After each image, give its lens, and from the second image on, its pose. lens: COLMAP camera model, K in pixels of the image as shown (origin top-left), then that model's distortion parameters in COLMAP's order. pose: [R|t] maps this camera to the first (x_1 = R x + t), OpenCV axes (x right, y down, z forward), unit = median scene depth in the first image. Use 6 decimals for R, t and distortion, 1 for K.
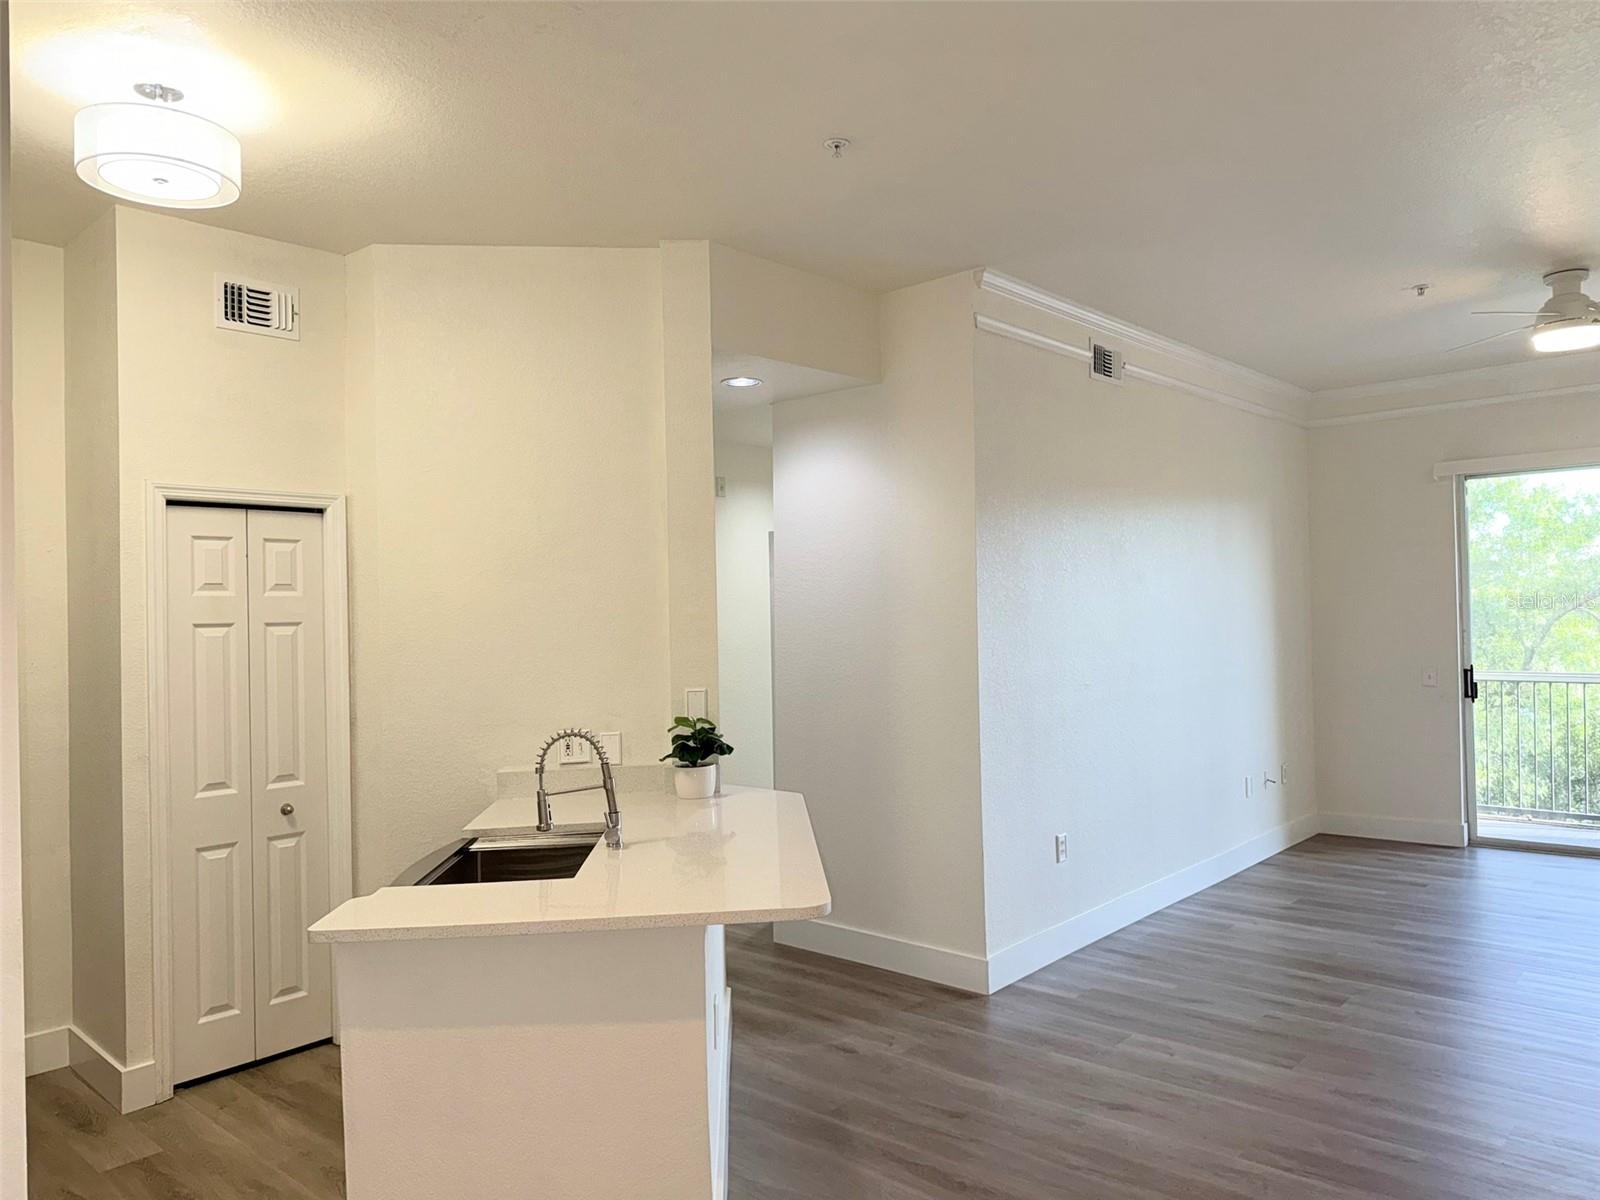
lens RADIAL K [[1116.8, 0, 791.3], [0, 1116.8, 593.7], [0, 0, 1]] dist [0.055026, -0.079634]
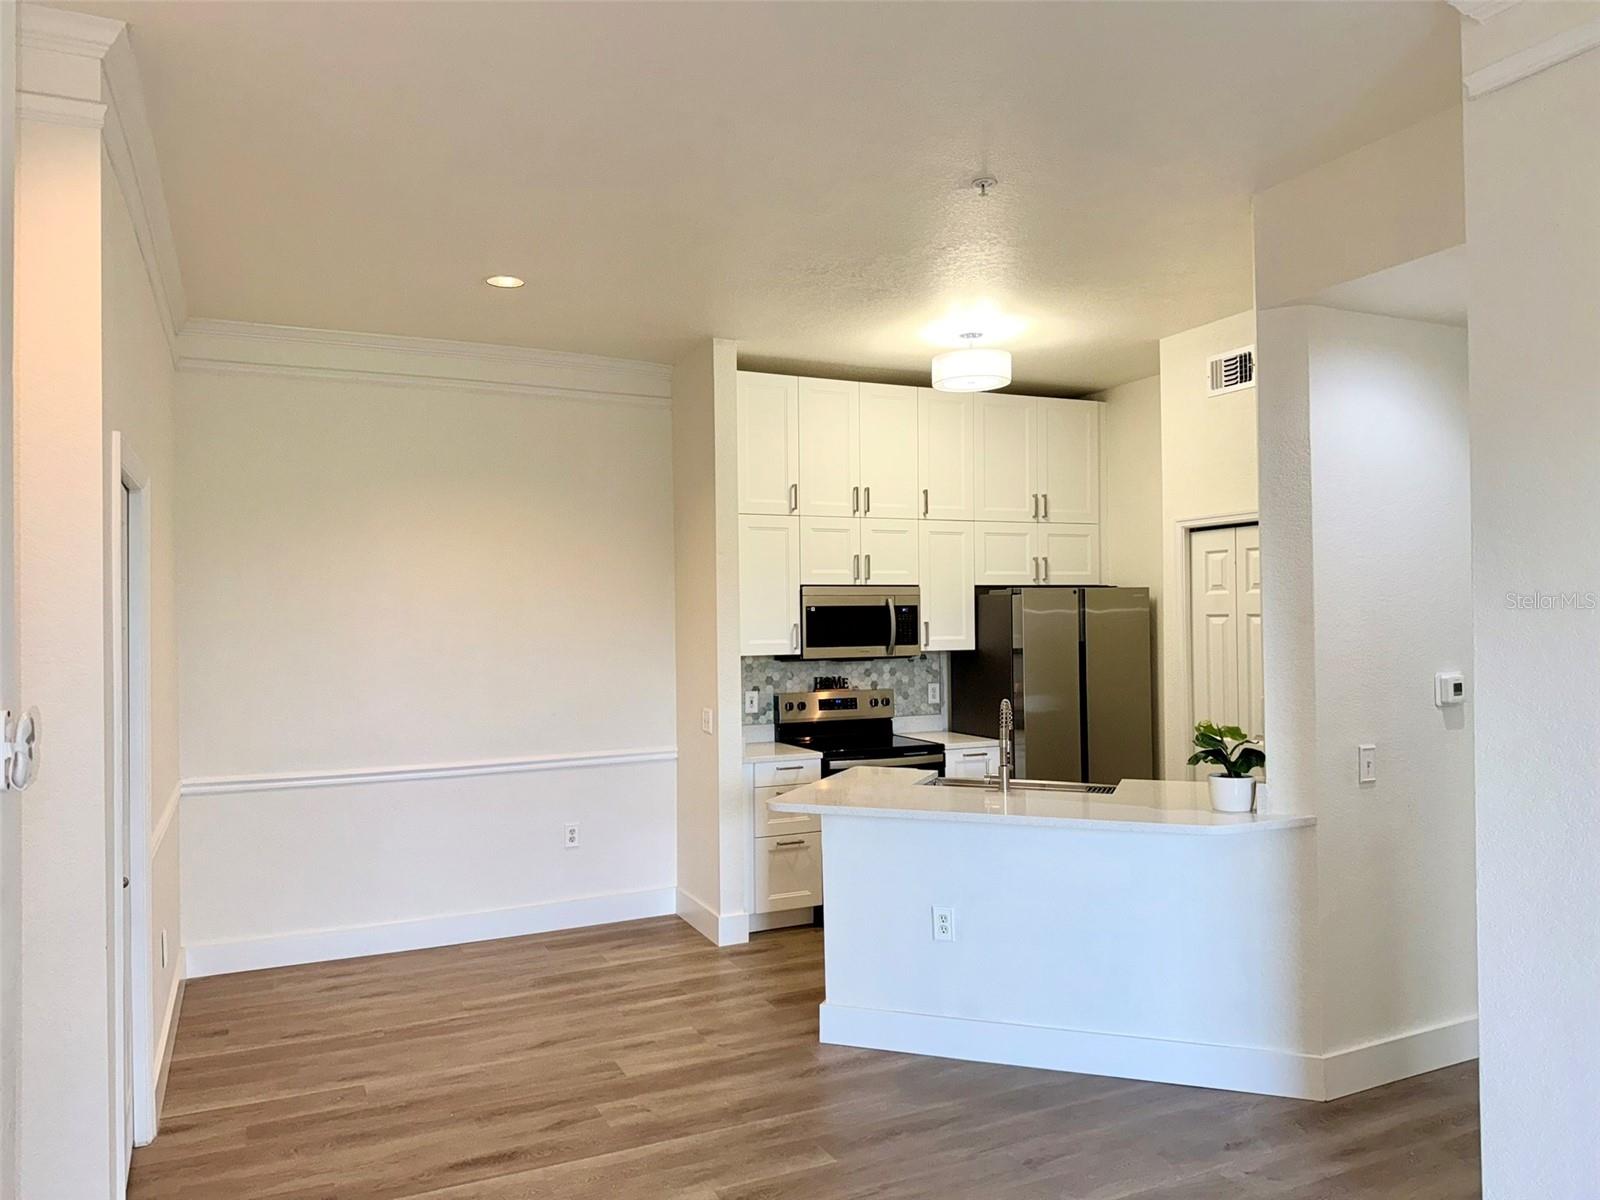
lens RADIAL K [[1116.8, 0, 784.7], [0, 1116.8, 601.0], [0, 0, 1]] dist [0.055026, -0.079634]
pose [[-0.390532, 0.013681, -0.920488, 0.884039], [0.040589, 0.999173, -0.002370, -0.007461], [0.919694, -0.038287, -0.390764, 0.977799]]
